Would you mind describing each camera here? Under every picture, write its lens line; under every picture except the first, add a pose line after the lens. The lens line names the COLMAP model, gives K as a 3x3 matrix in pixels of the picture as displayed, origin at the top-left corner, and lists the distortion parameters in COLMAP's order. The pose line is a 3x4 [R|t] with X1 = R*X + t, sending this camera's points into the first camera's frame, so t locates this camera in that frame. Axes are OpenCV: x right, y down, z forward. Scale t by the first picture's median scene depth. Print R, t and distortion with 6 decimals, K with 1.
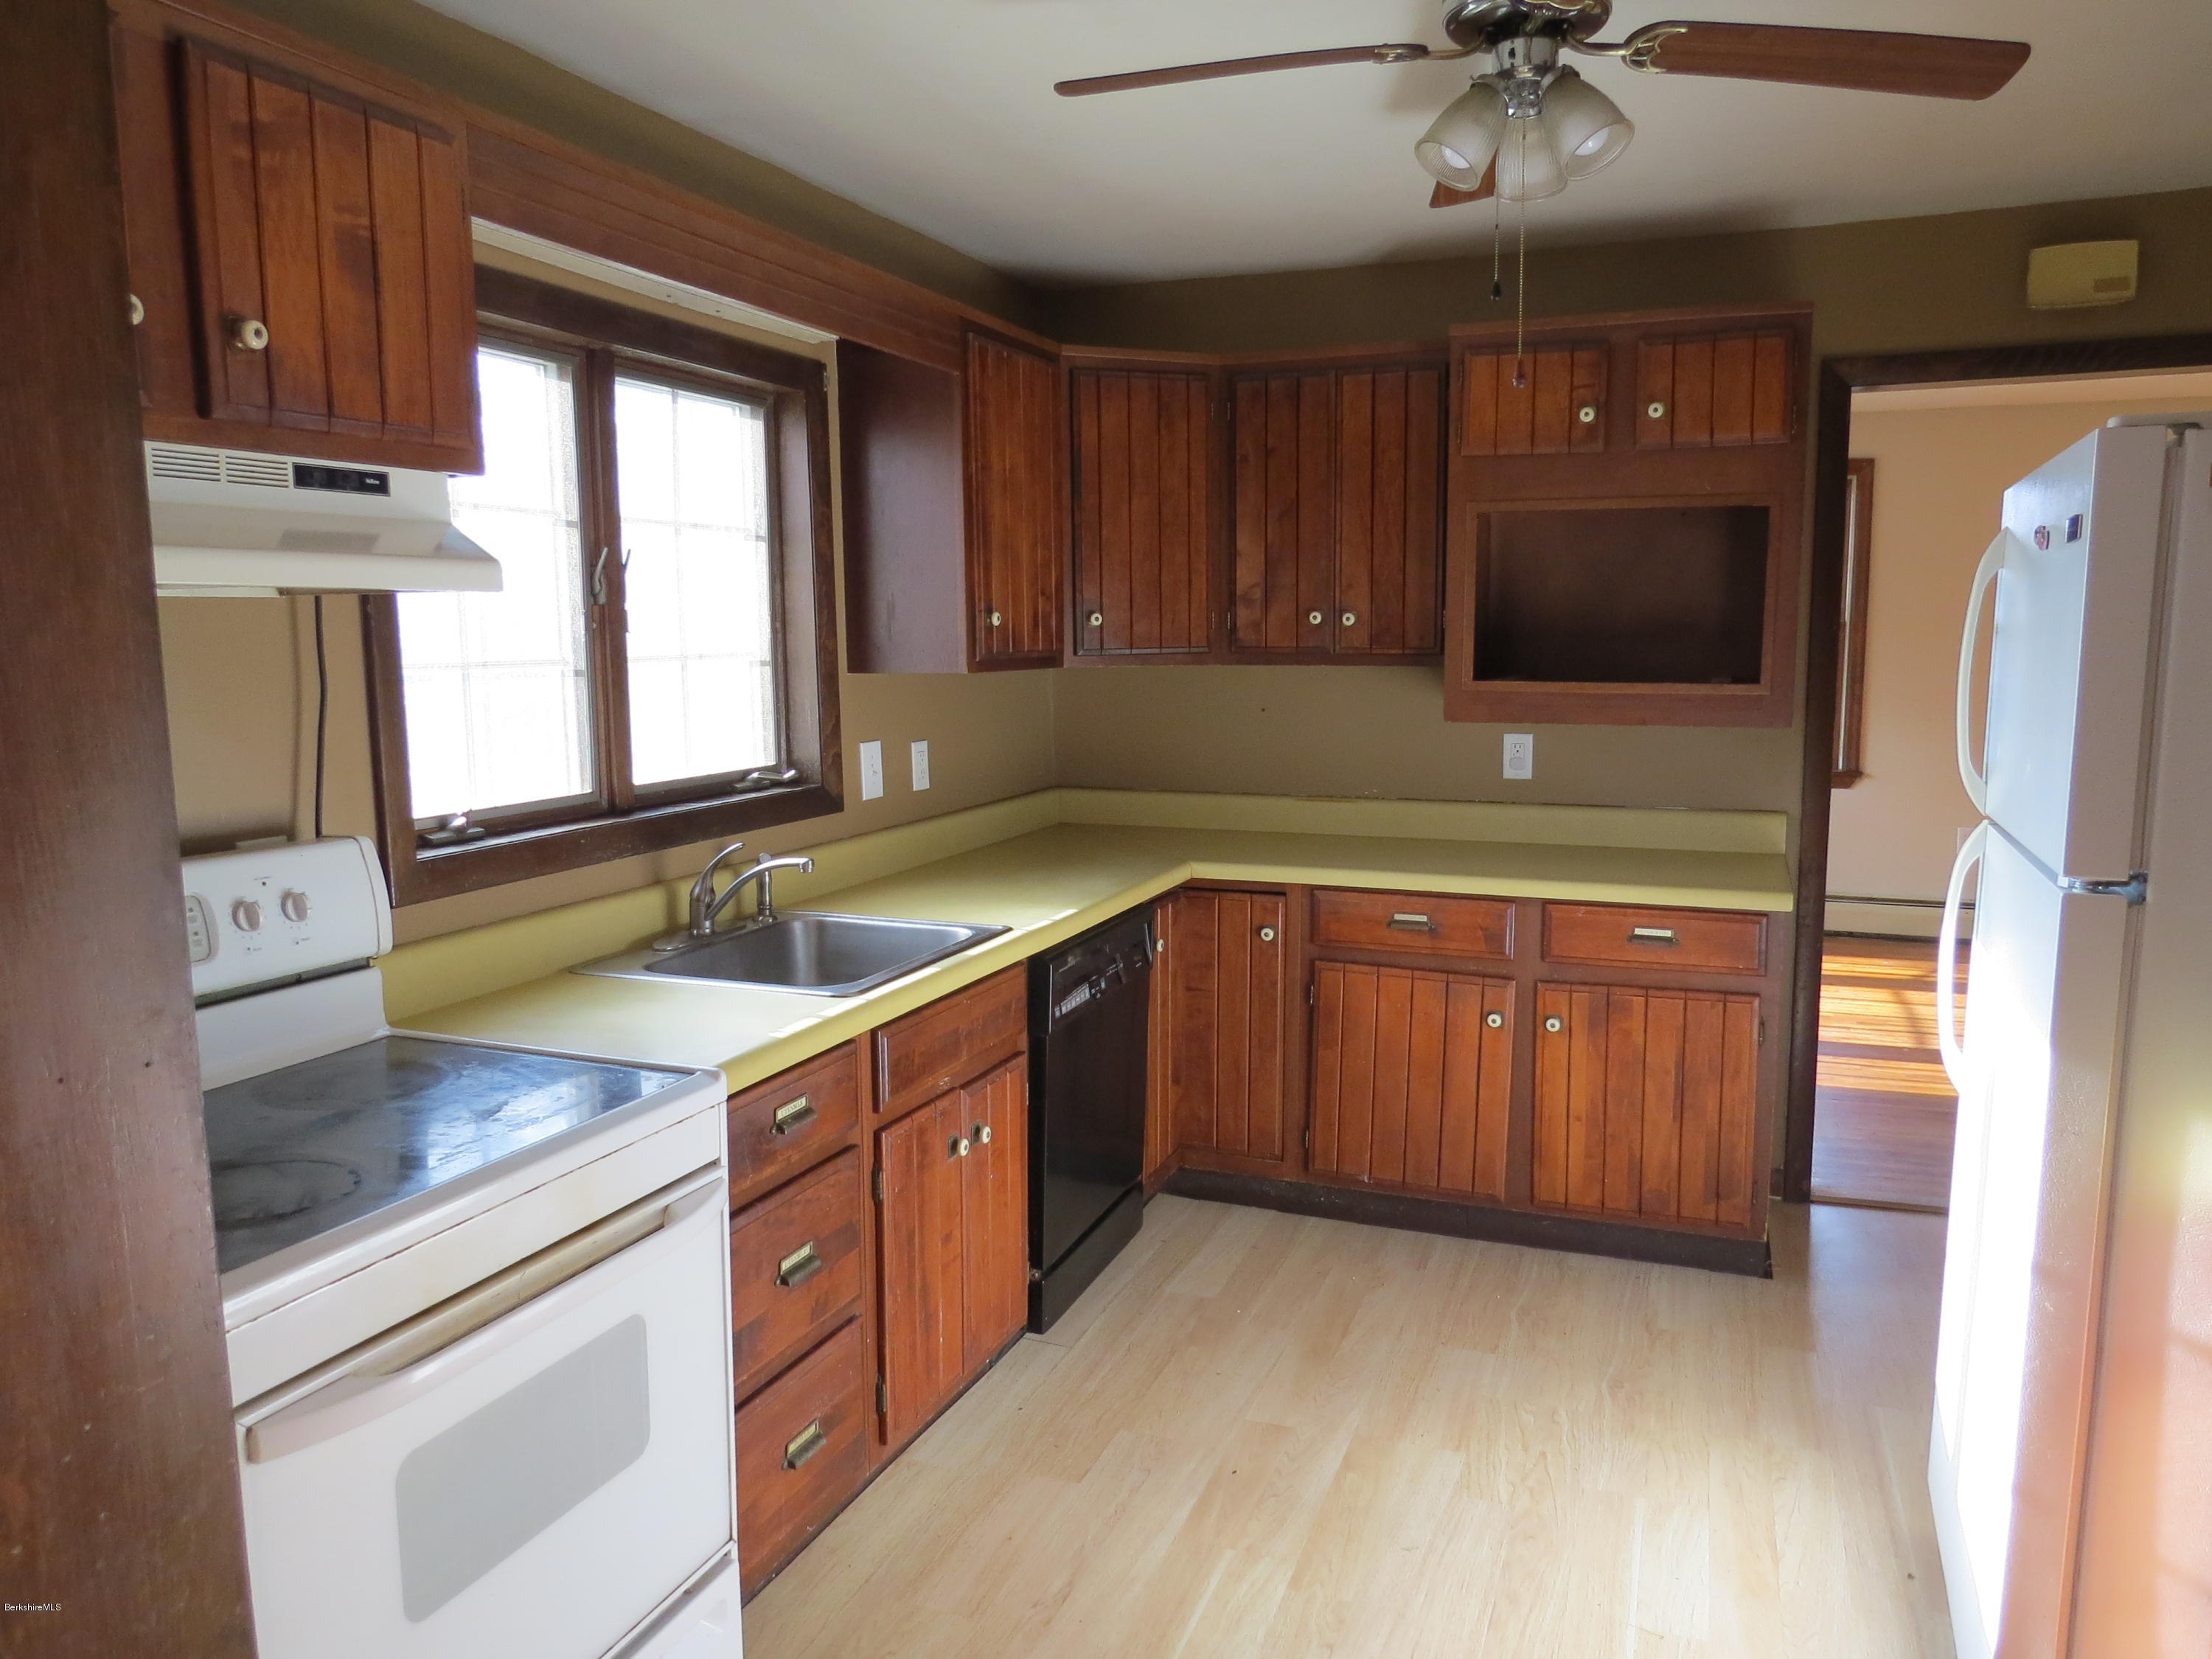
lens RADIAL K [[1585.5, 0, 1103.5], [0, 1585.5, 830.7], [0, 0, 1]] dist [-0.018332, 0.005259]
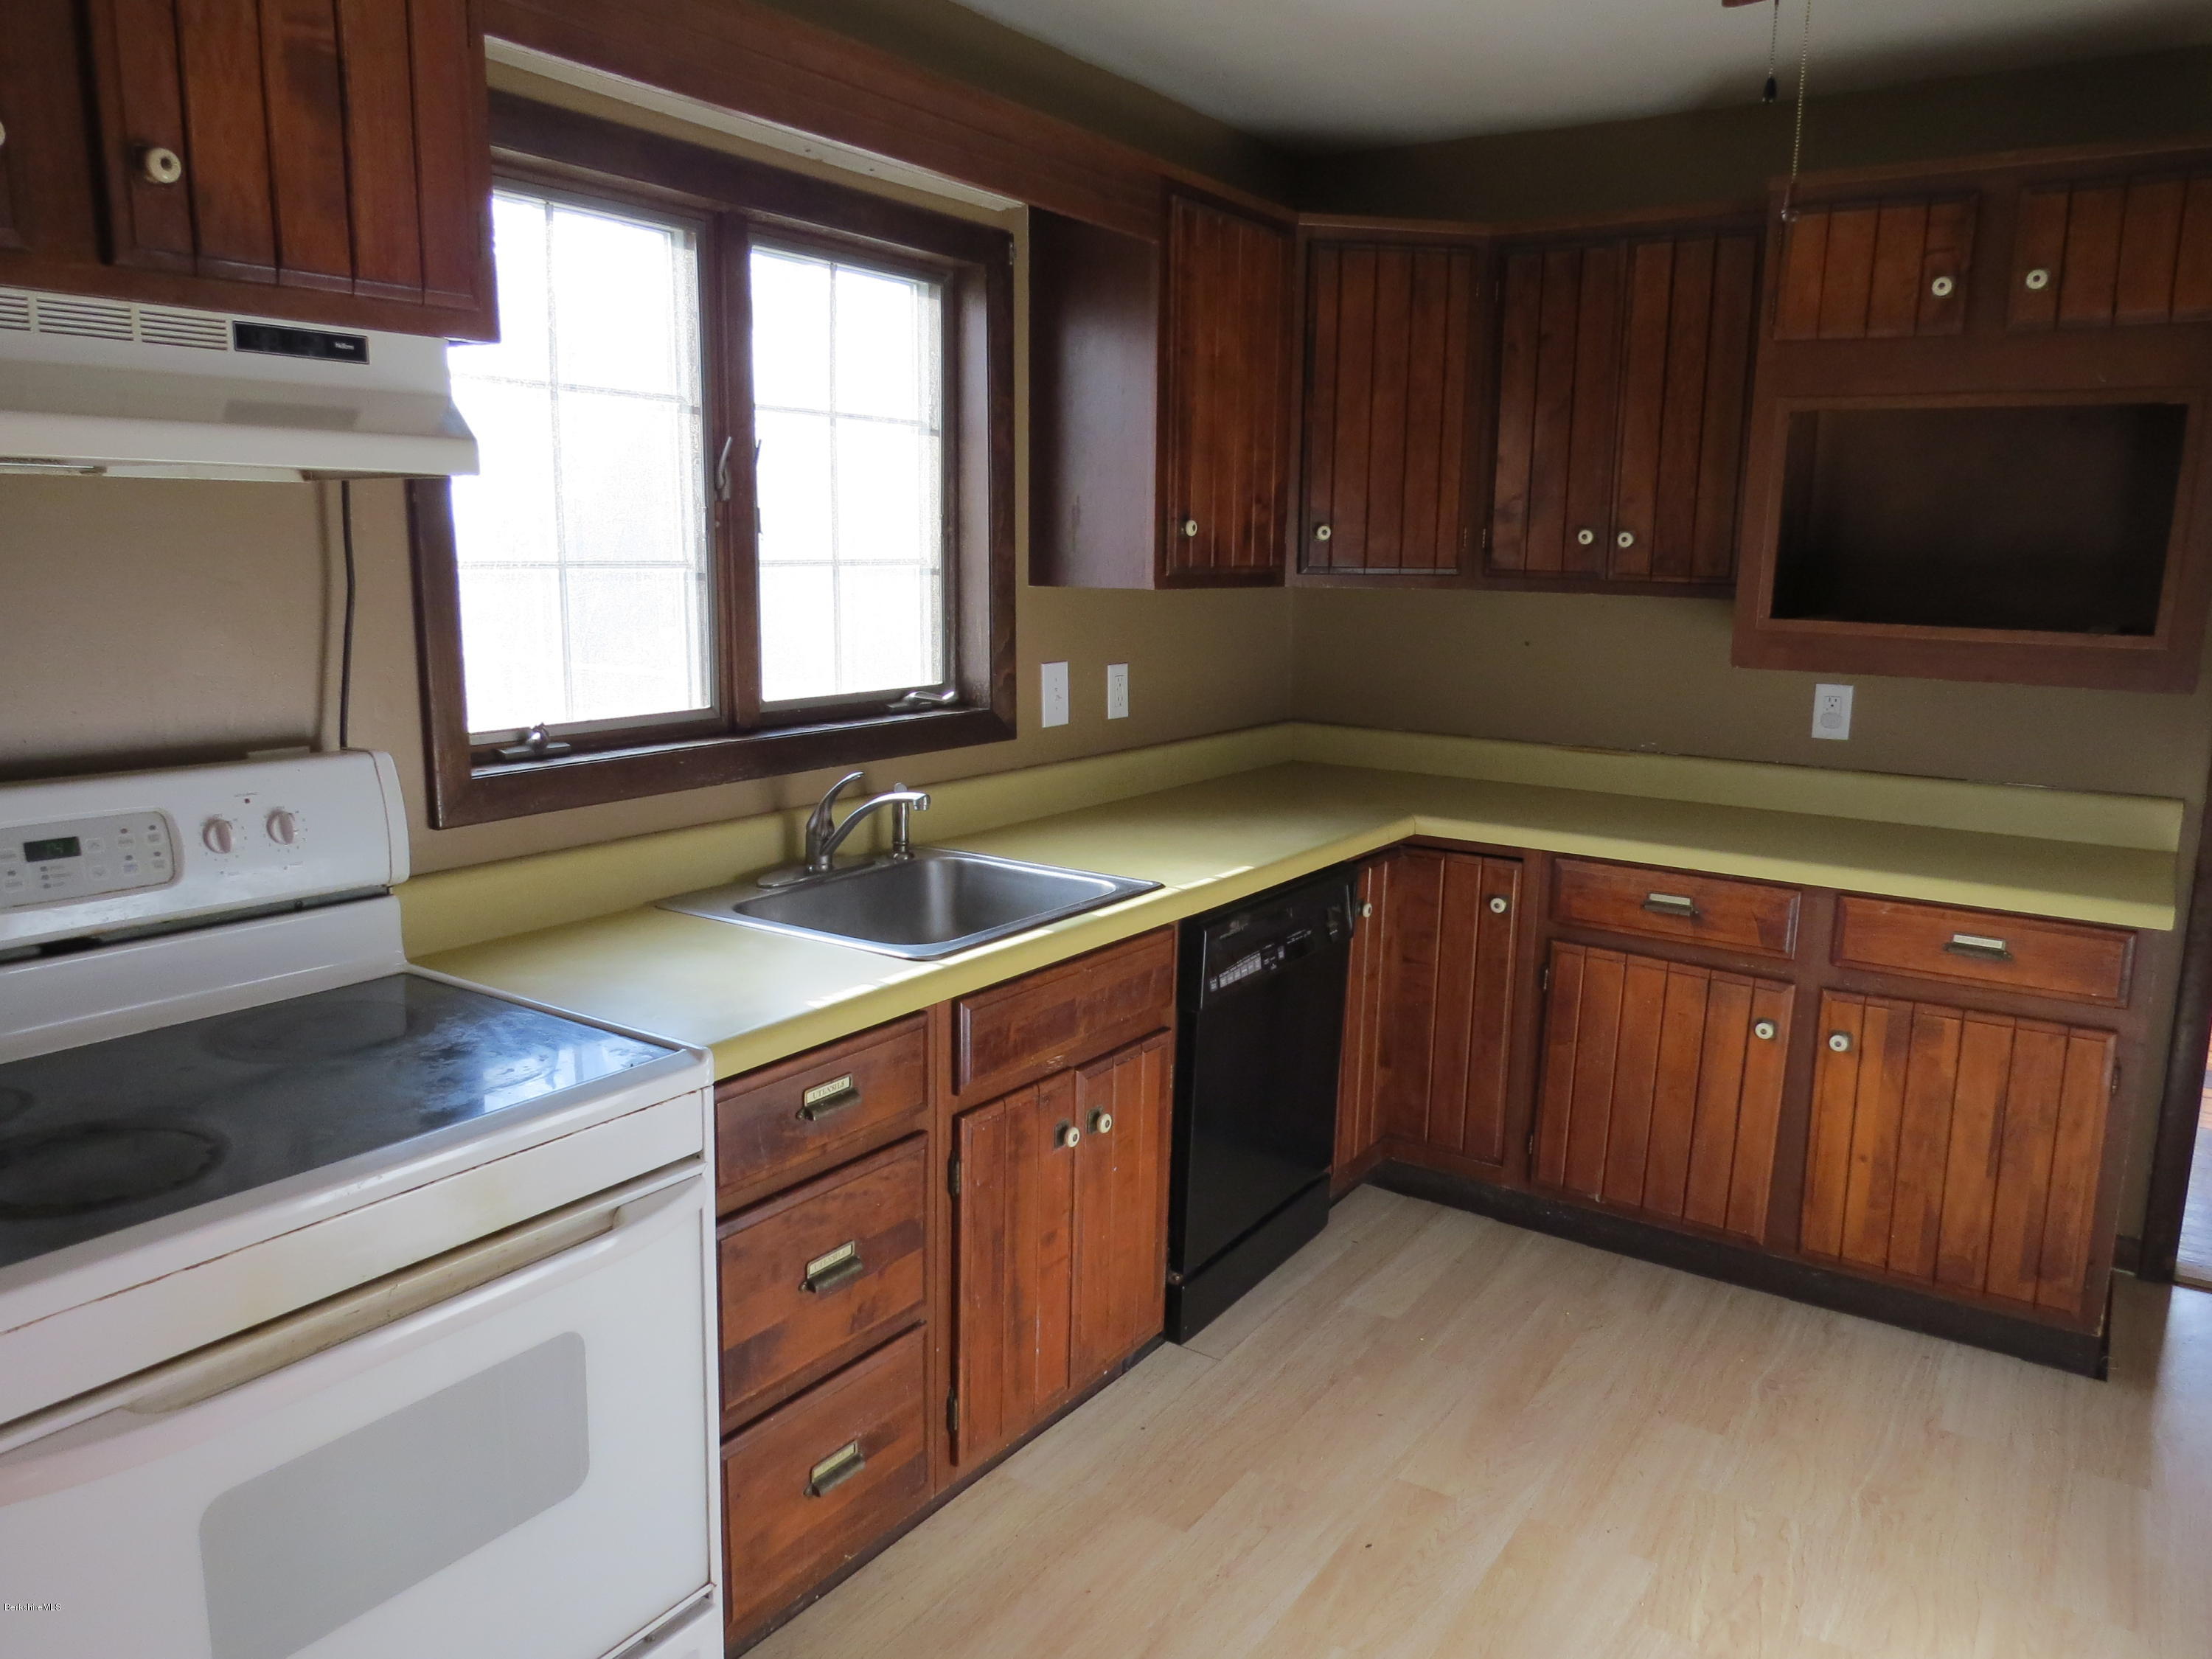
lens RADIAL K [[1587.3, 0, 1106.0], [0, 1587.3, 829.5], [0, 0, 1]] dist [-0.007647, -0.006242]
pose [[0.976243, 0.061898, -0.207652, 0.082244], [-0.051201, 0.997089, 0.056503, -0.015572], [0.210545, -0.044528, 0.976570, 0.131342]]
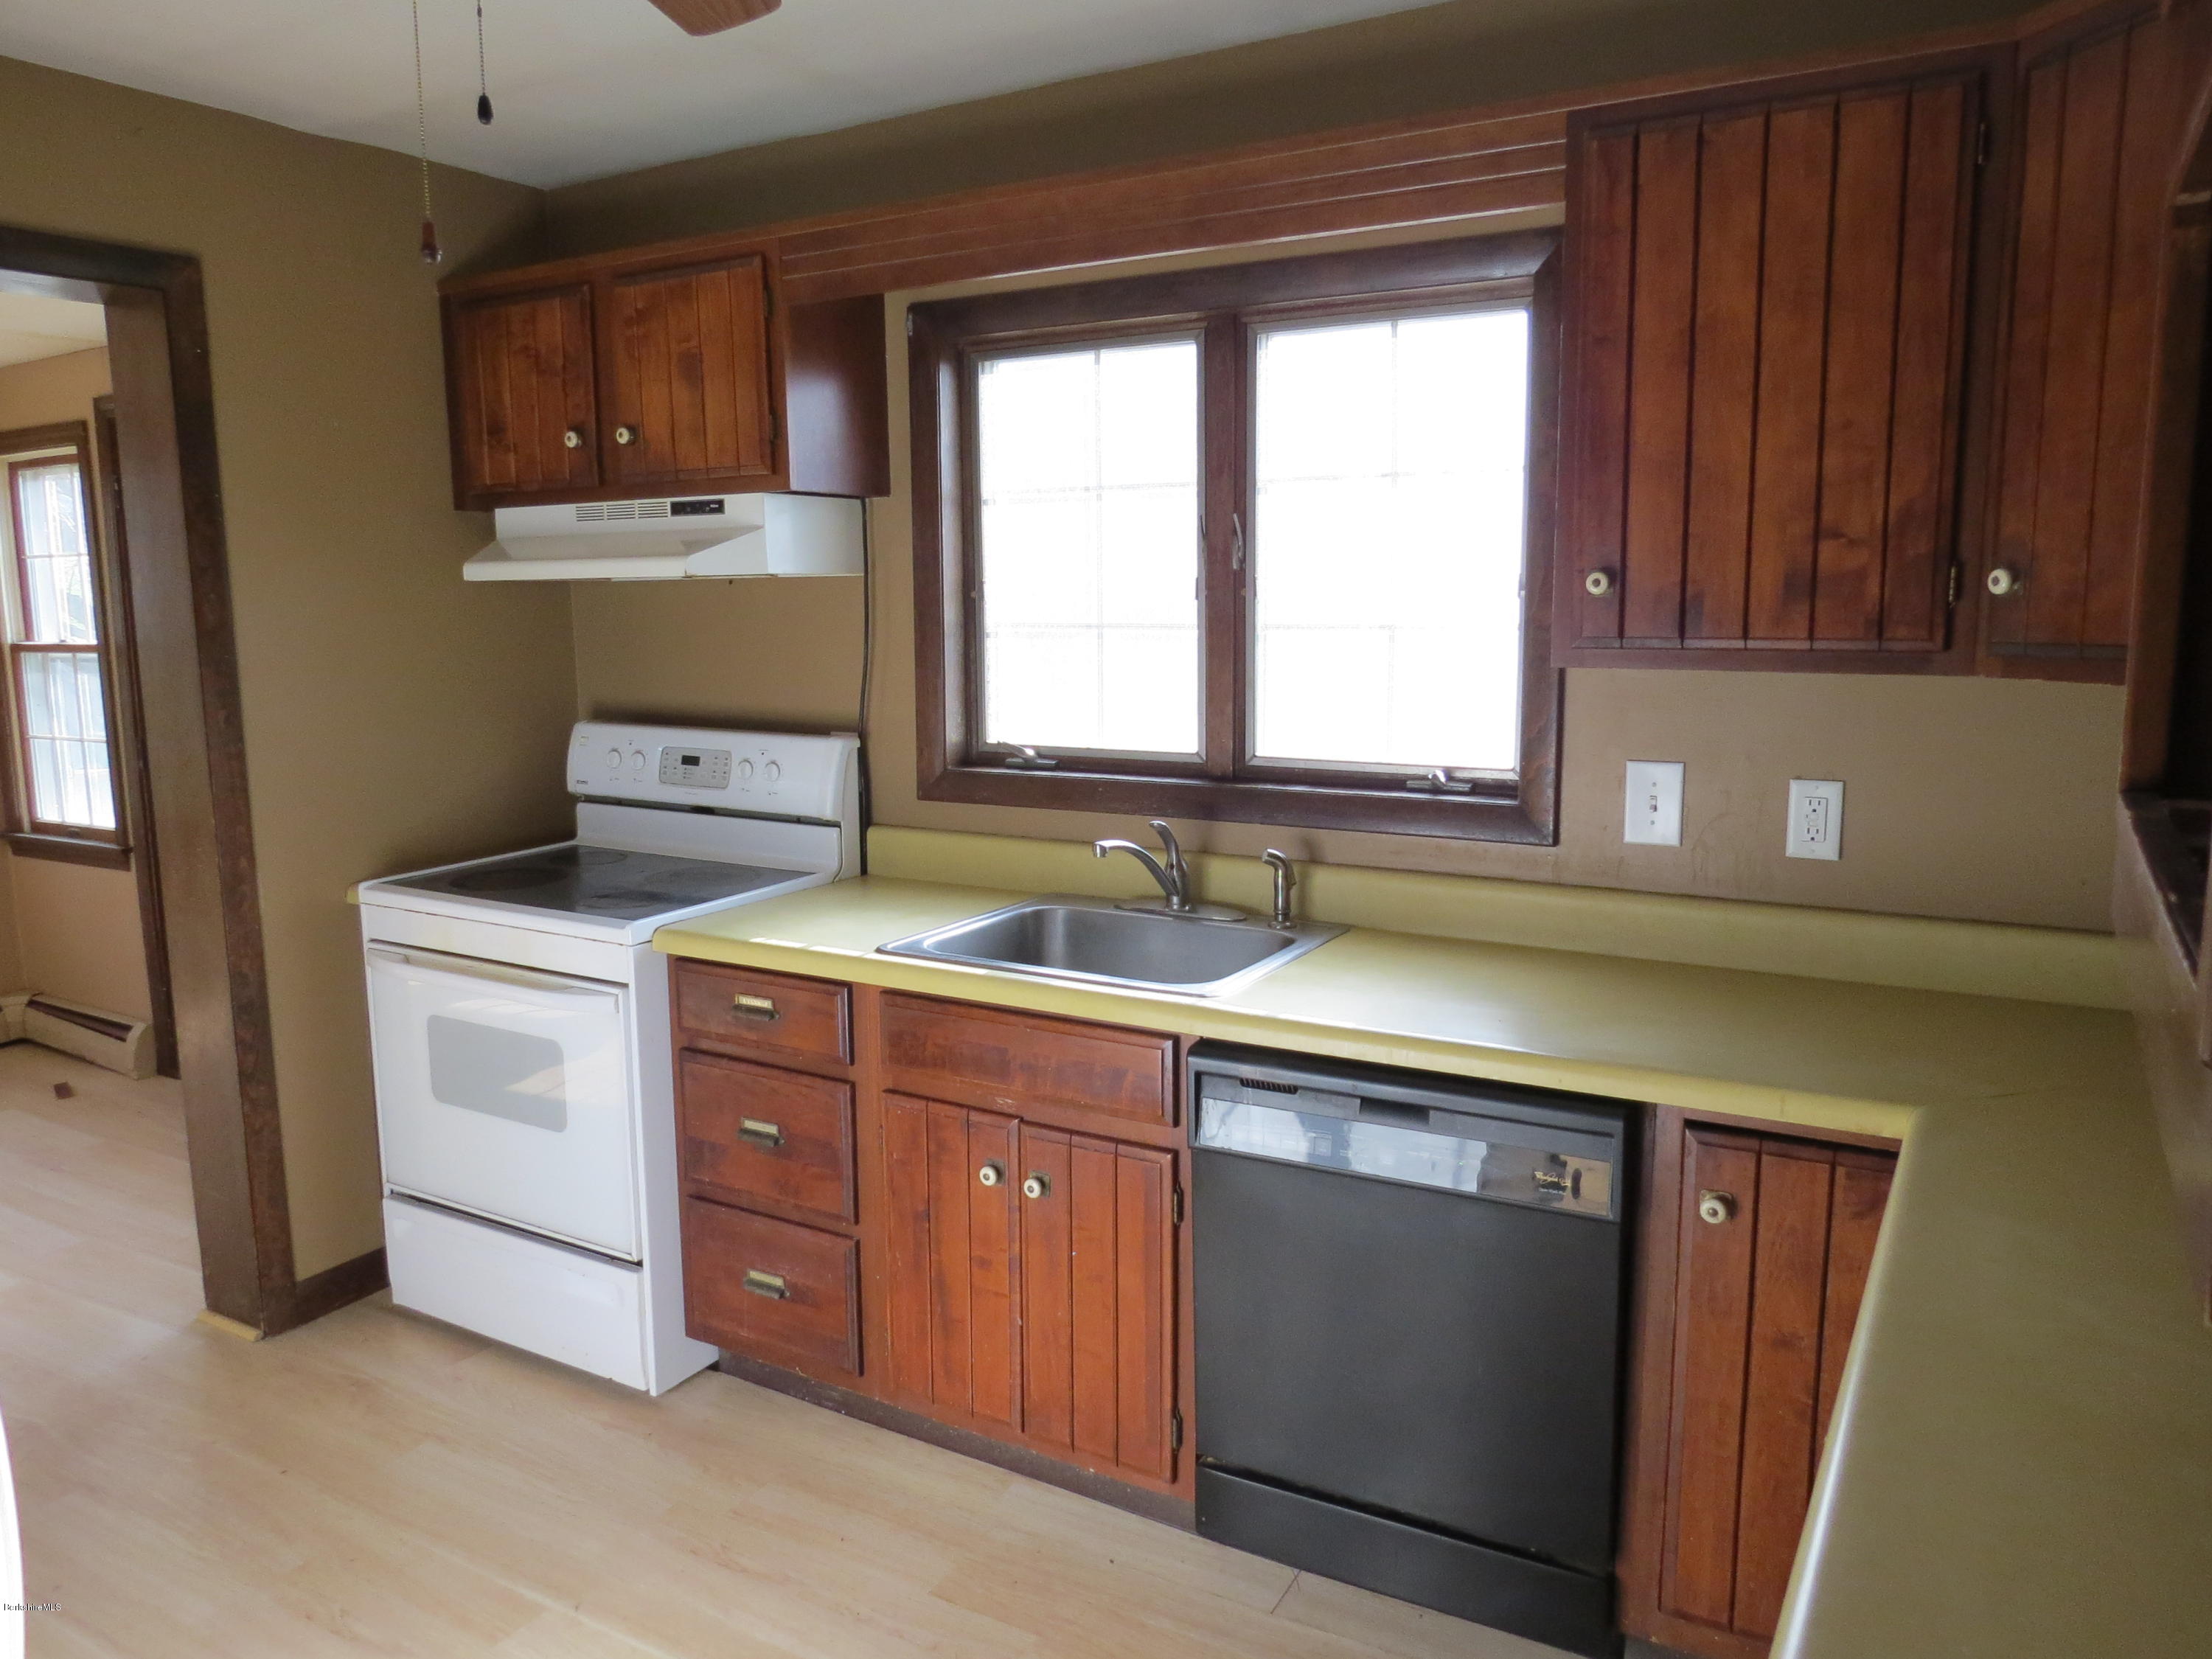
lens RADIAL K [[1587.3, 0, 1106.0], [0, 1587.3, 829.5], [0, 0, 1]] dist [-0.007647, -0.006242]
pose [[-0.164249, 0.156643, -0.973902, 0.618516], [-0.116620, 0.977303, 0.176858, -0.133638], [0.979501, 0.142625, -0.142253, 0.957646]]
